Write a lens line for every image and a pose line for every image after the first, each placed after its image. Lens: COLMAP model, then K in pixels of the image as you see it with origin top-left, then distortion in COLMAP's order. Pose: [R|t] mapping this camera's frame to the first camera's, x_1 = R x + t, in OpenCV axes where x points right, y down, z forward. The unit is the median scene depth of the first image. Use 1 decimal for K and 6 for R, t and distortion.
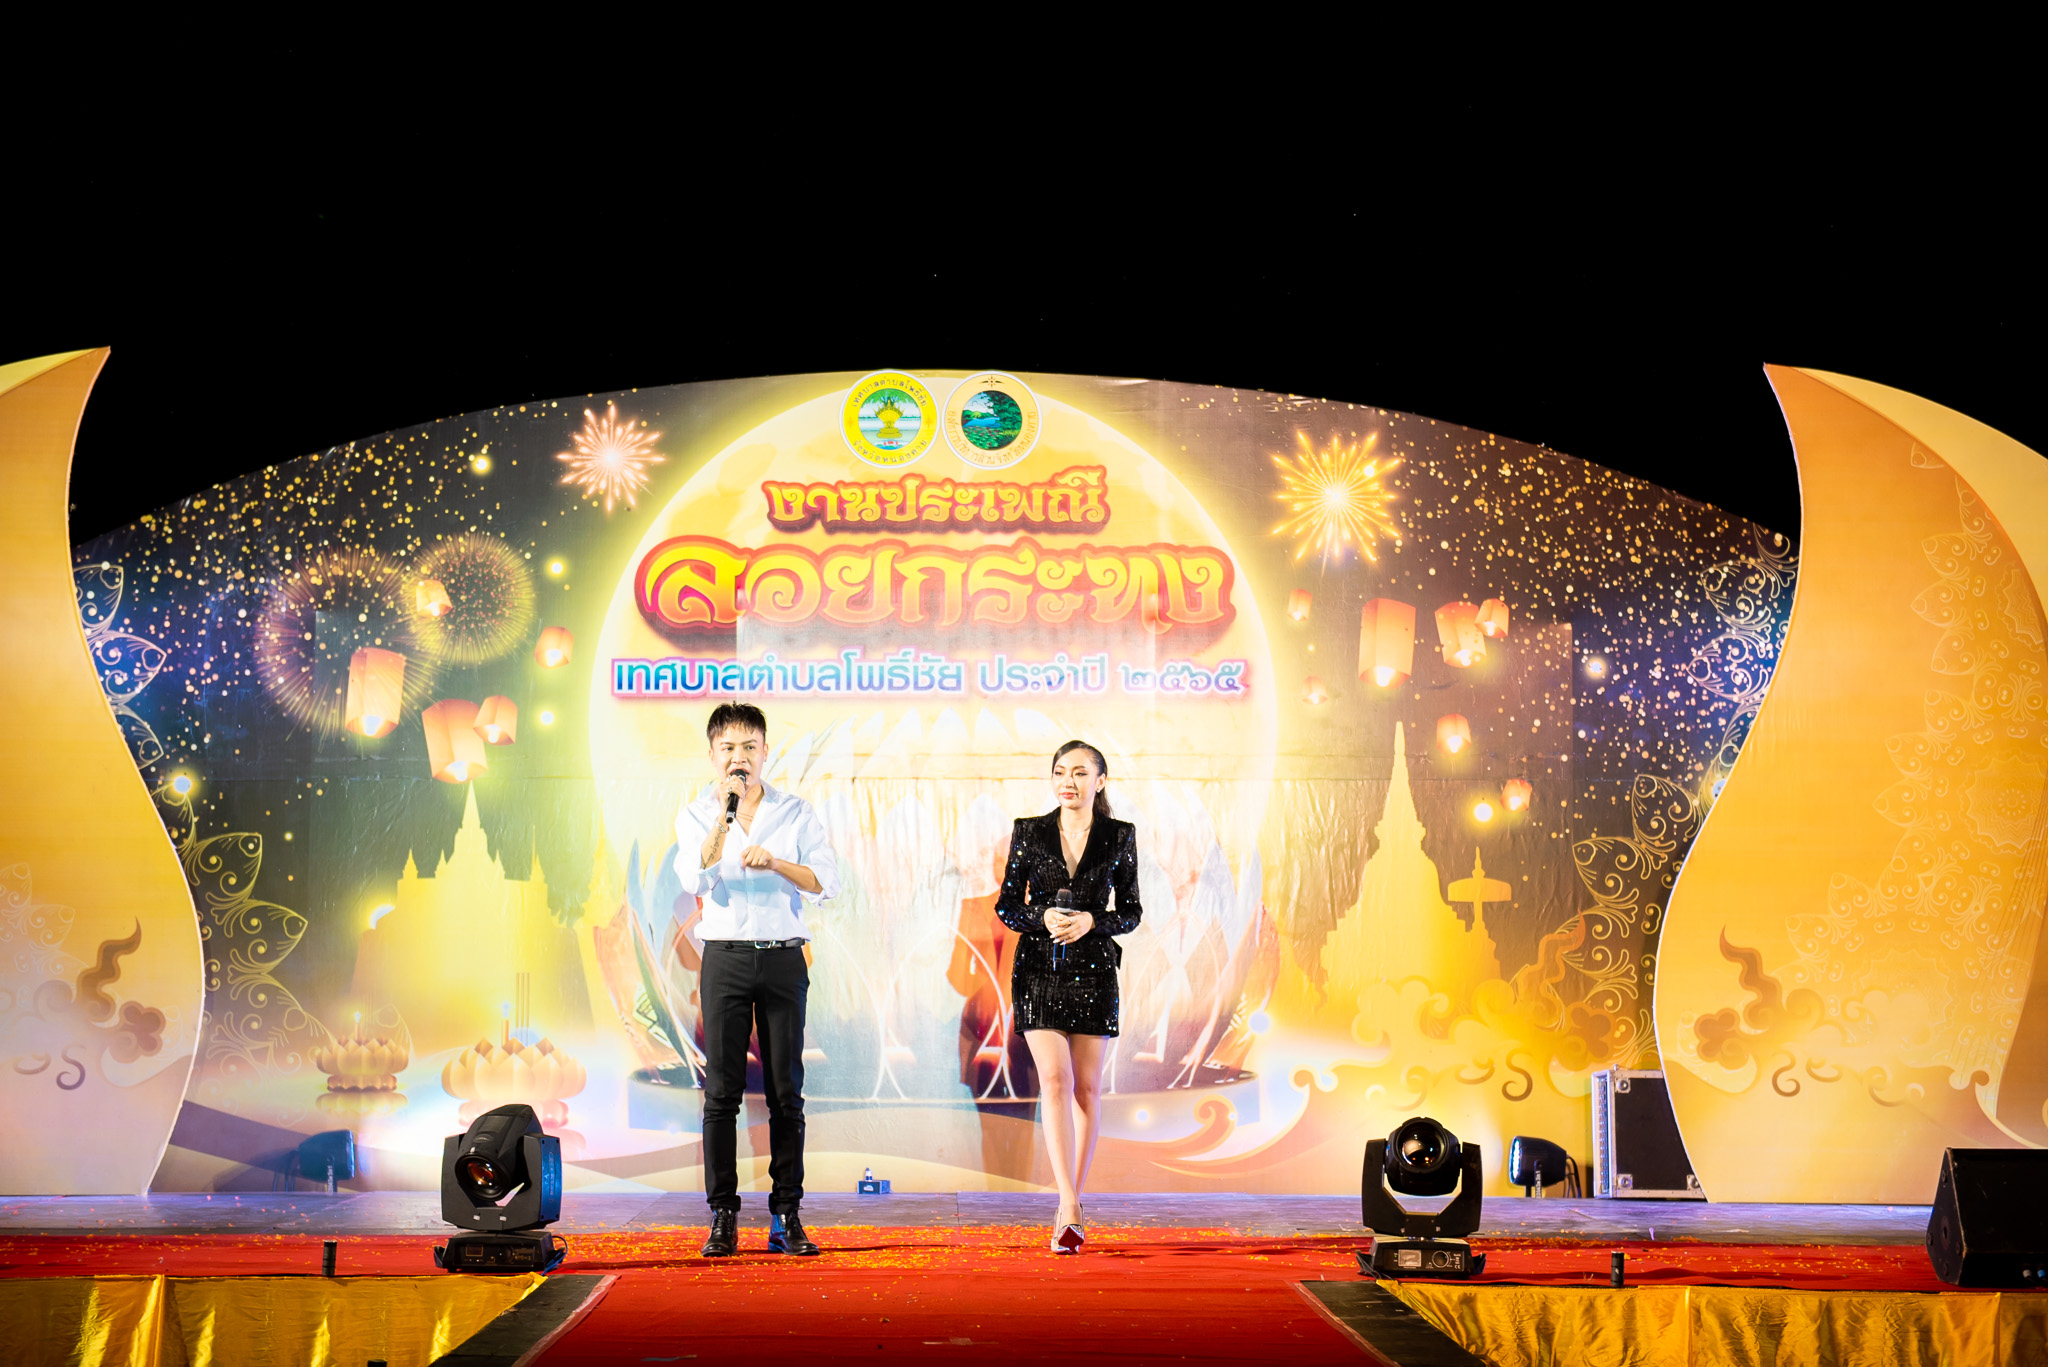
lens RADIAL K [[3869.9, 0, 1024.0], [0, 3869.9, 683.5], [0, 0, 1]] dist [0.157560, -0.471746]
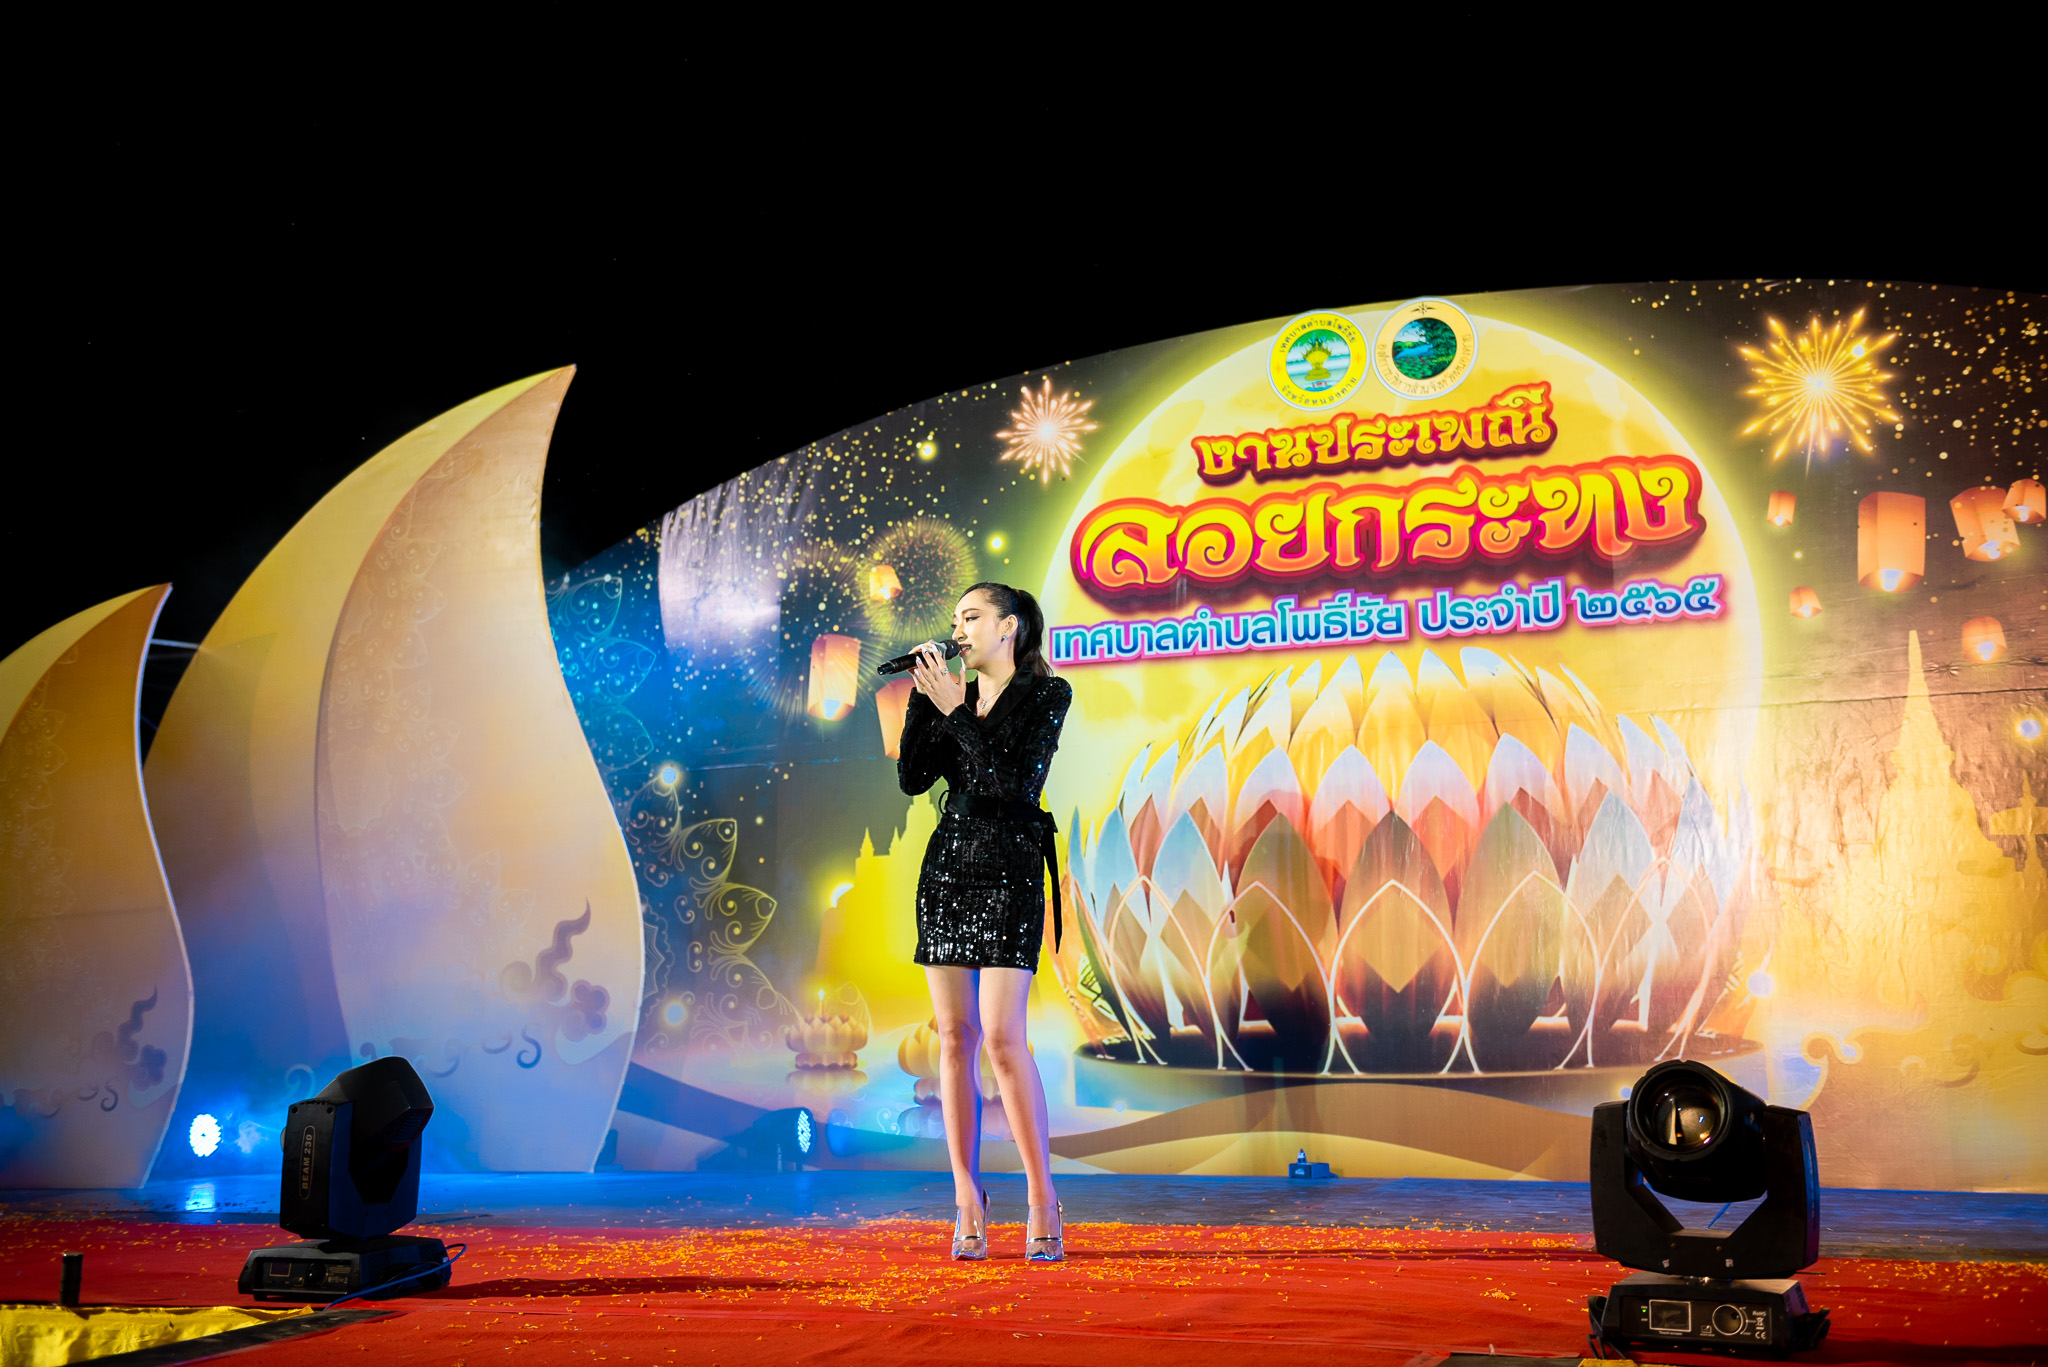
lens RADIAL K [[2282.7, 0, 1035.9], [0, 2282.7, 681.6], [0, 0, 1]] dist [0.081167, -0.002105]
pose [[0.931885, -0.069463, -0.356040, 0.097305], [0.040801, 0.995338, -0.087398, 0.058130], [0.360451, 0.066918, 0.930375, 0.454576]]
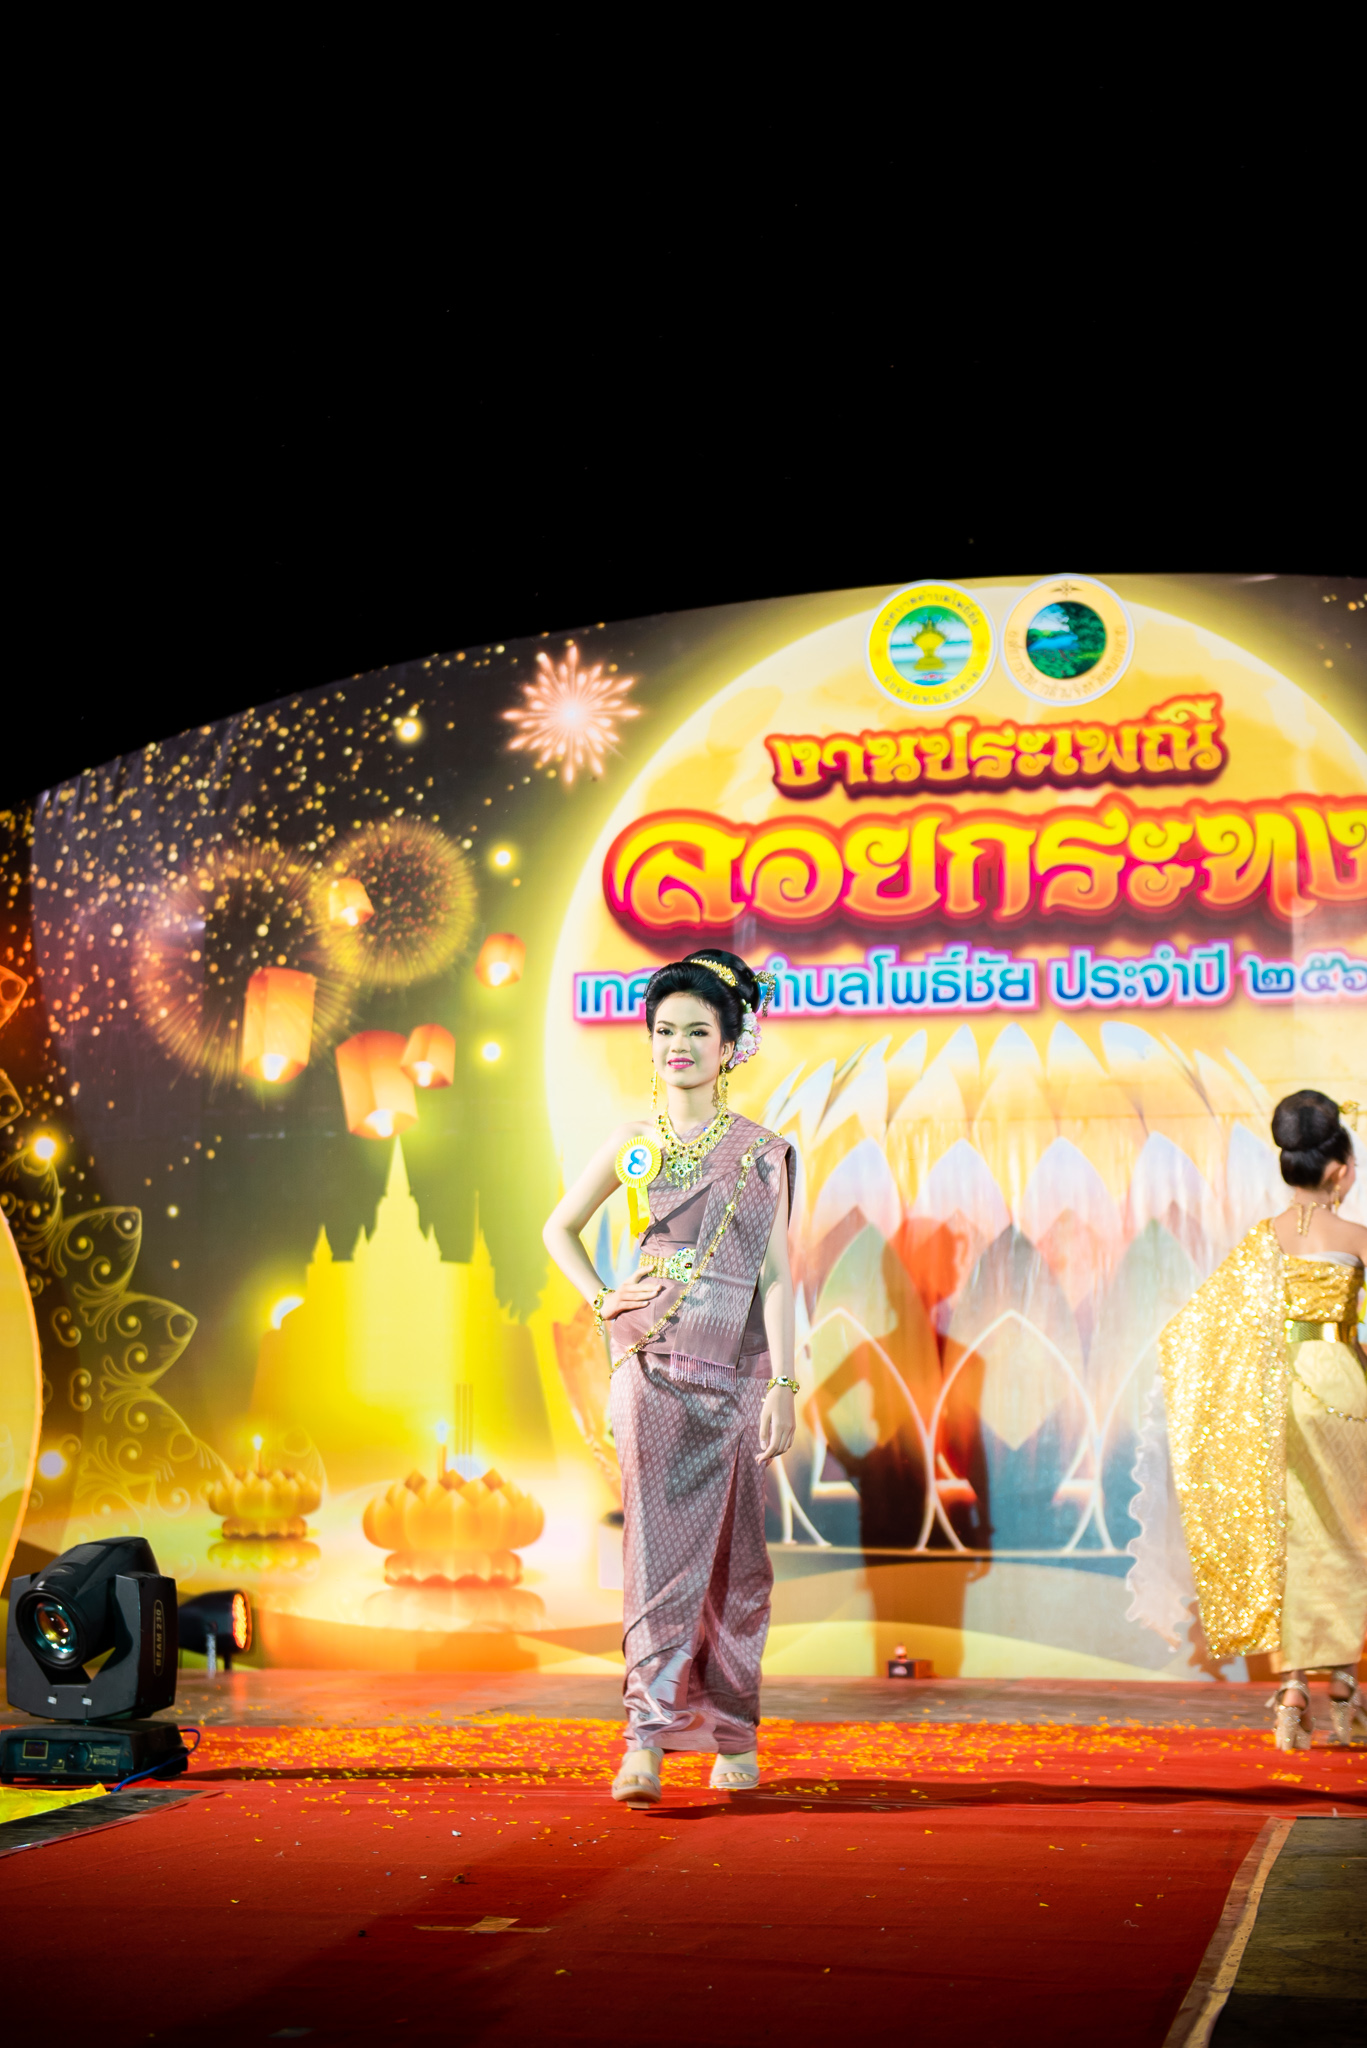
lens RADIAL K [[3869.9, 0, 675.9], [0, 3869.9, 1021.4], [0, 0, 1]] dist [0.157560, -0.471746]
pose [[0.976178, -0.029488, -0.214958, 0.077538], [0.020197, 0.998770, -0.045292, 0.038183], [0.216029, 0.039872, 0.975573, 0.257231]]
